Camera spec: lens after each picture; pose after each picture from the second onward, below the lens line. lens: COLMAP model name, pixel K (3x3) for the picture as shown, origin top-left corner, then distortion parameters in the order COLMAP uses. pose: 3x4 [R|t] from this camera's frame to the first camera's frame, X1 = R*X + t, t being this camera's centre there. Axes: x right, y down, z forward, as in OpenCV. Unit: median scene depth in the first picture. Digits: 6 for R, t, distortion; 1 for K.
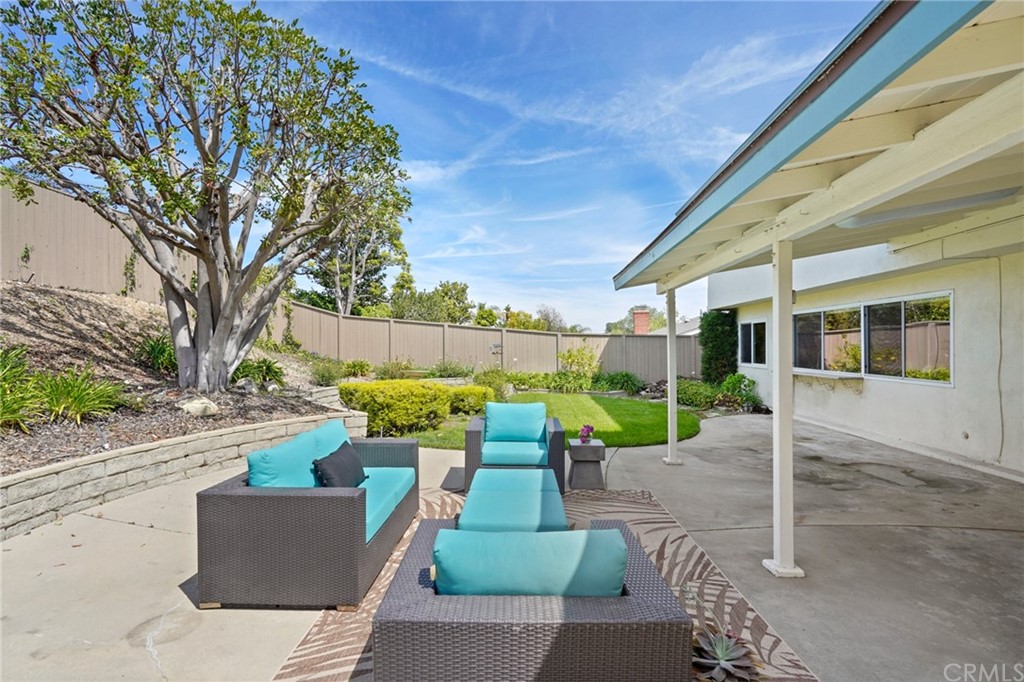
lens RADIAL K [[510.0, 0, 510.8], [0, 510.0, 347.9], [0, 0, 1]] dist [0.001308, 0.000229]
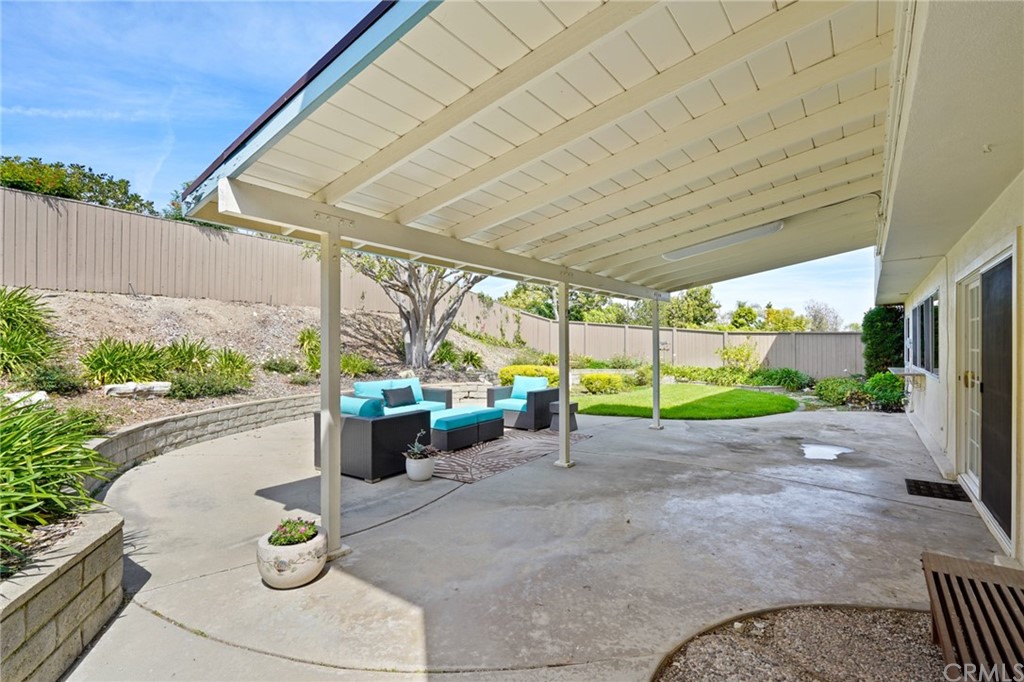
lens RADIAL K [[476.1, 0, 510.4], [0, 476.1, 344.3], [0, 0, 1]] dist [-0.002846, -0.000725]
pose [[0.838353, 0.001227, -0.545126, 0.504422], [-0.003726, 0.999987, -0.003479, 0.006240], [0.545115, 0.004947, 0.838347, -0.204353]]
